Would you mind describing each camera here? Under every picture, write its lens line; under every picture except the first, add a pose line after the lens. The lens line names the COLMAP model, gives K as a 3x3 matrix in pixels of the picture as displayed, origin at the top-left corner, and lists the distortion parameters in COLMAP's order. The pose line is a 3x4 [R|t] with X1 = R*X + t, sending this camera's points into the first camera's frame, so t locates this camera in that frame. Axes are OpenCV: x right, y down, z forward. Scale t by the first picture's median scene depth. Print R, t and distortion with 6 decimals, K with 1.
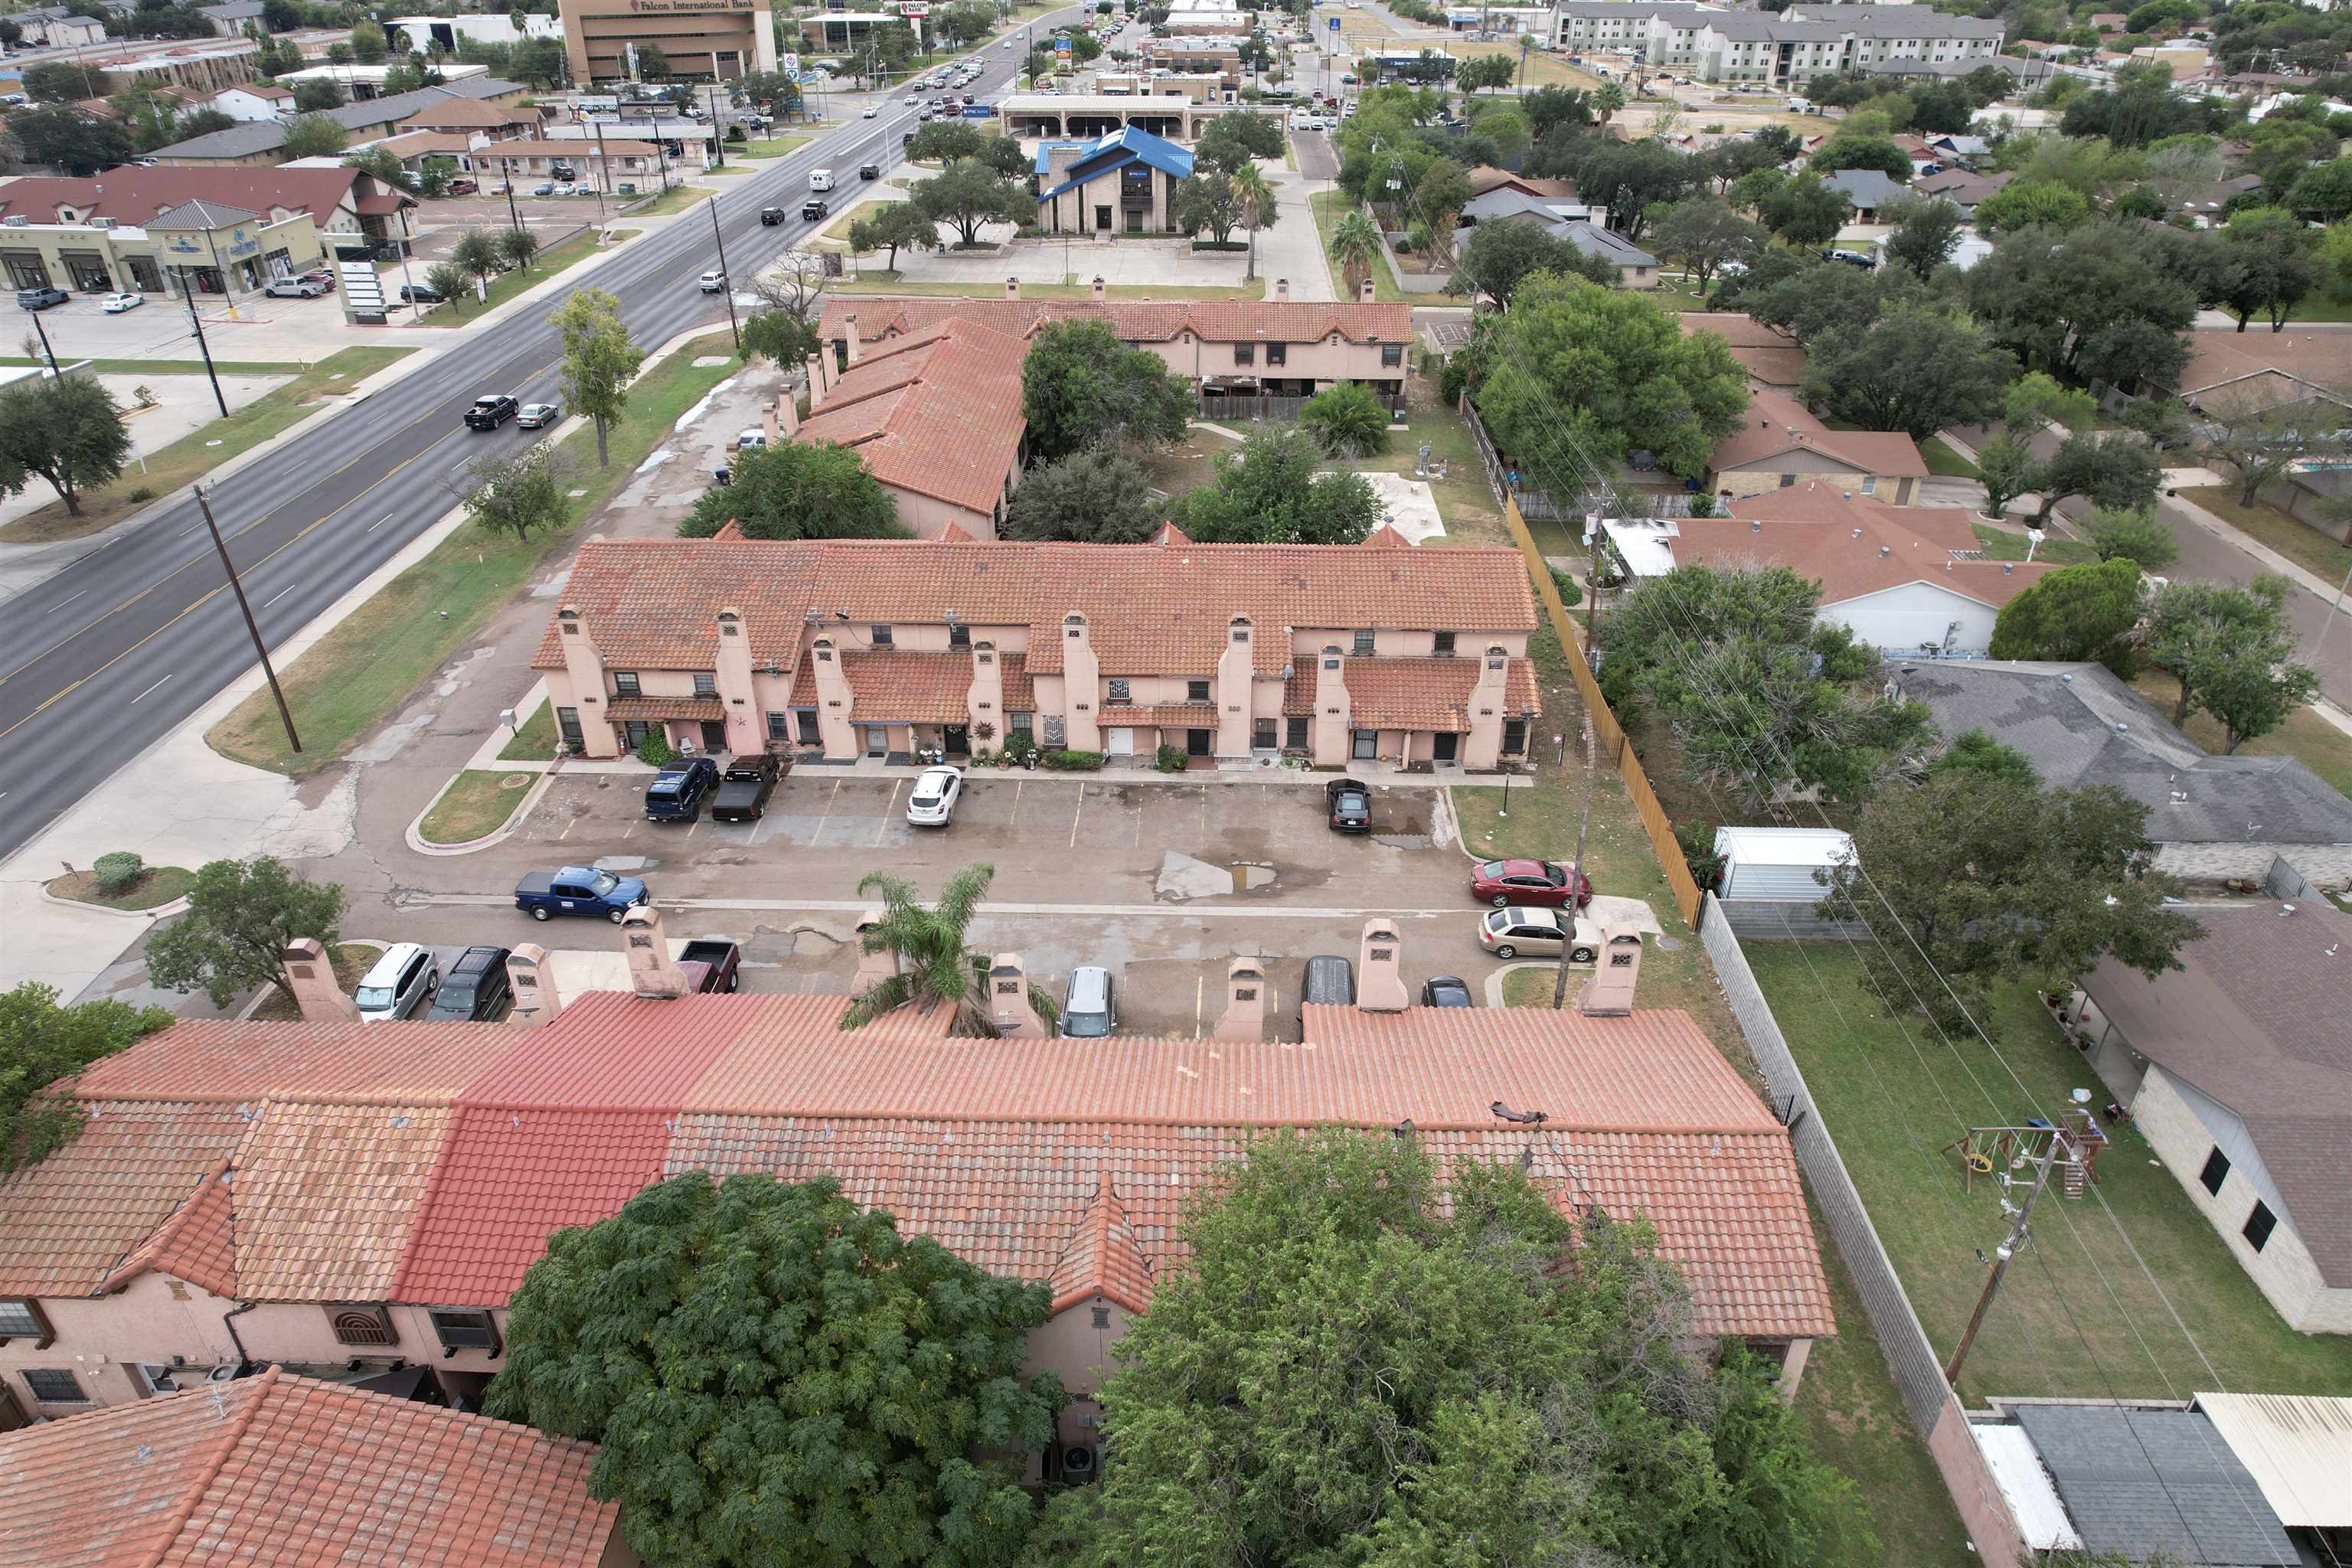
lens RADIAL K [[1524.3, 0, 1181.8], [0, 1524.3, 769.1], [0, 0, 1]] dist [-0.066734, 0.053079]
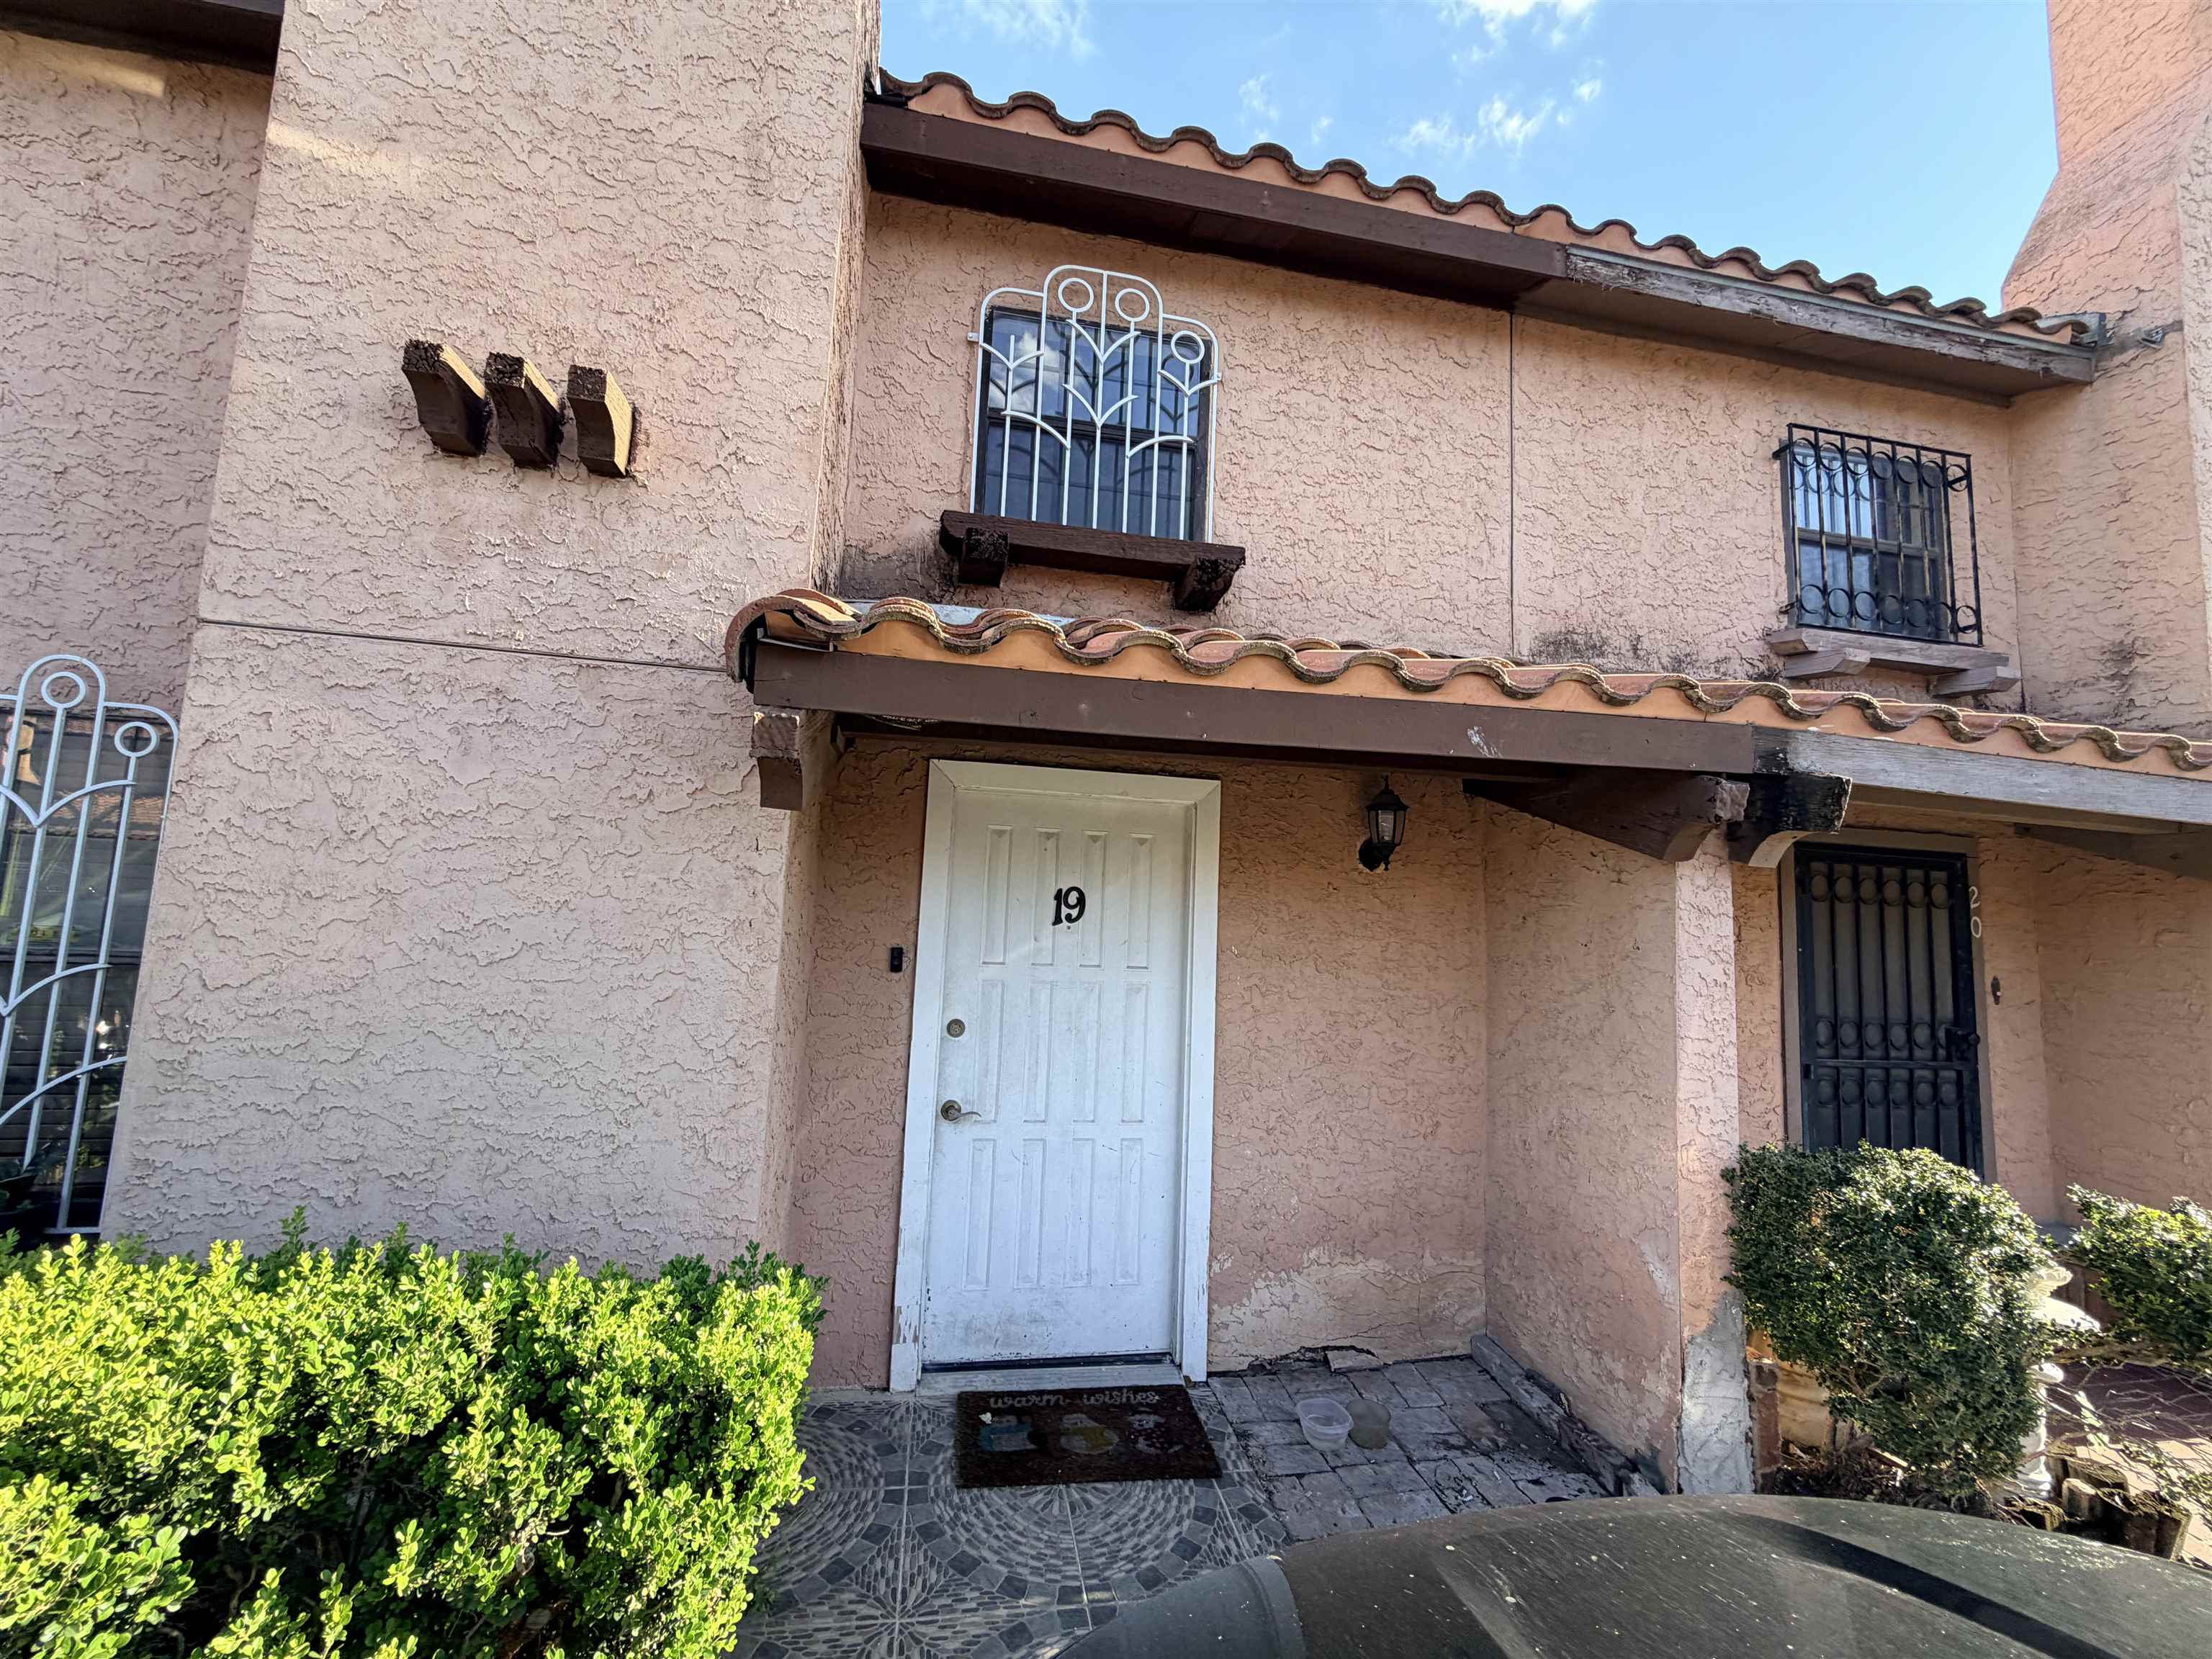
lens RADIAL K [[887.5, 0, 1096.7], [0, 887.5, 824.5], [0, 0, 1]] dist [-0.000510, -0.000332]
pose [[0.977911, 0.064998, 0.198660, -0.049137], [0.060467, 0.821815, -0.566537, -0.006628], [-0.200086, 0.566035, 0.799731, 0.969743]]
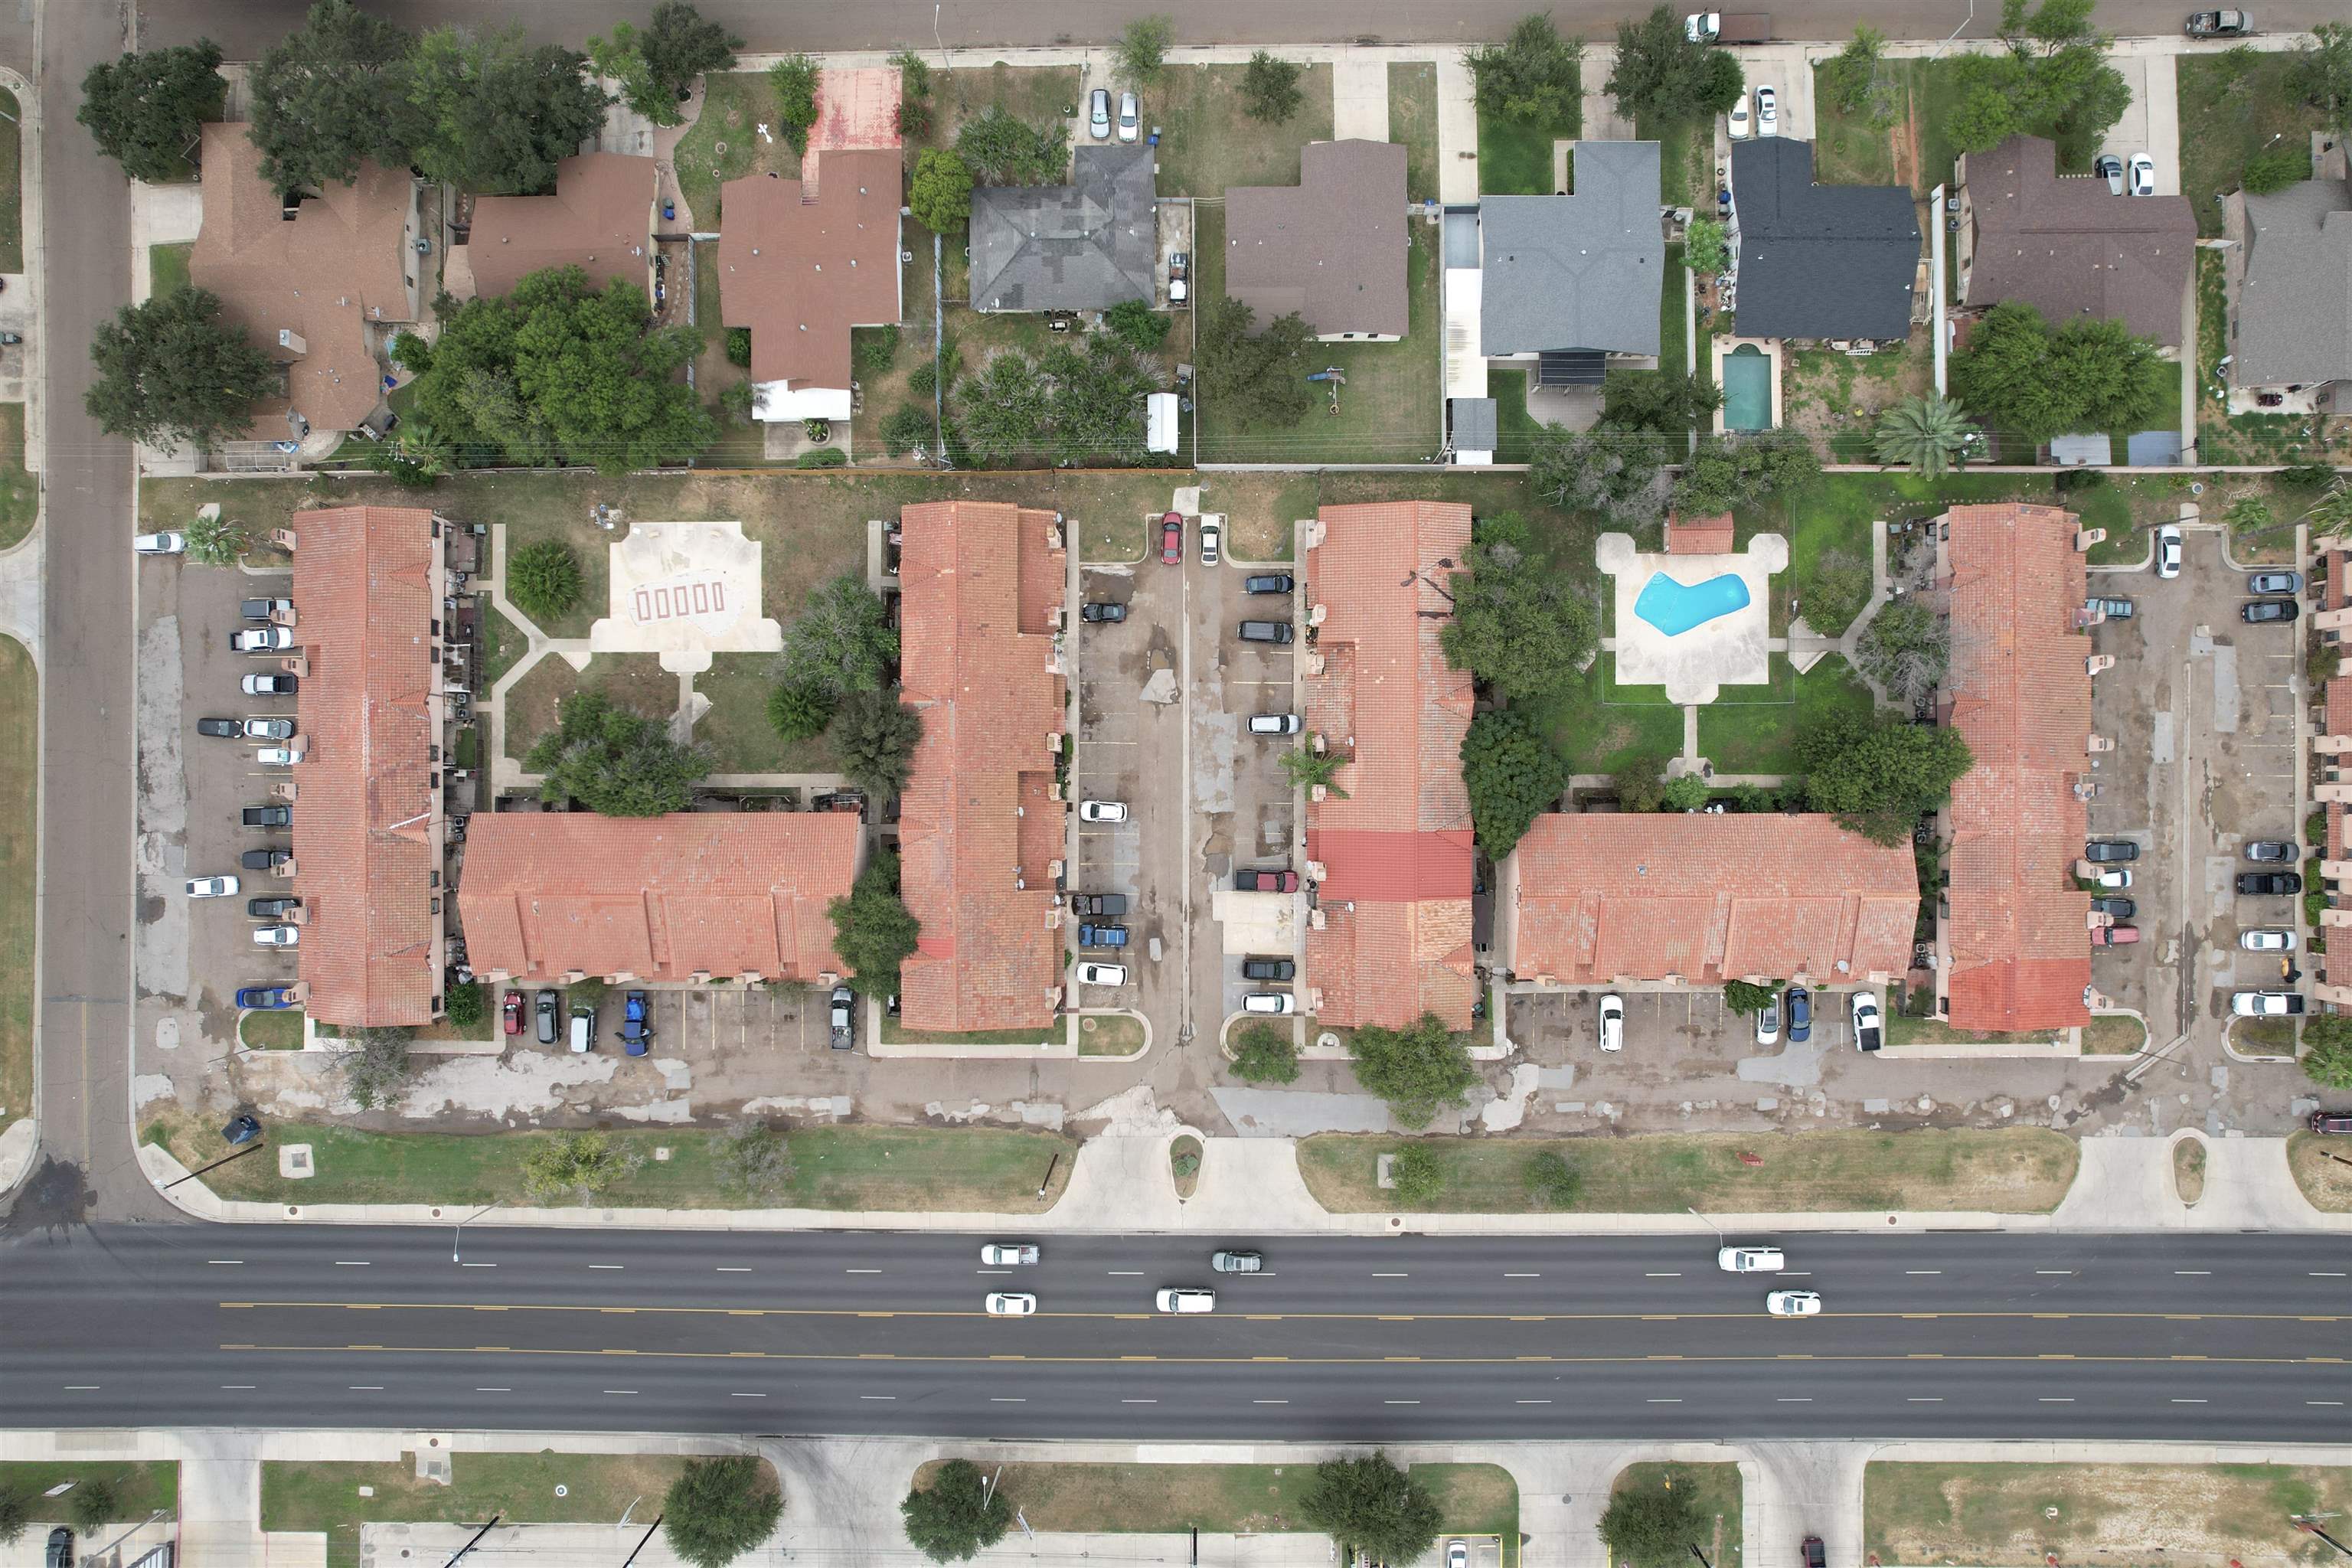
lens RADIAL K [[1524.3, 0, 1196.9], [0, 1524.3, 799.2], [0, 0, 1]] dist [-0.066734, 0.053079]
pose [[-0.026313, -0.999647, -0.003553, -0.136016], [0.499339, -0.016222, 0.866255, -1.654306], [-0.866007, 0.021019, 0.499590, -0.142532]]
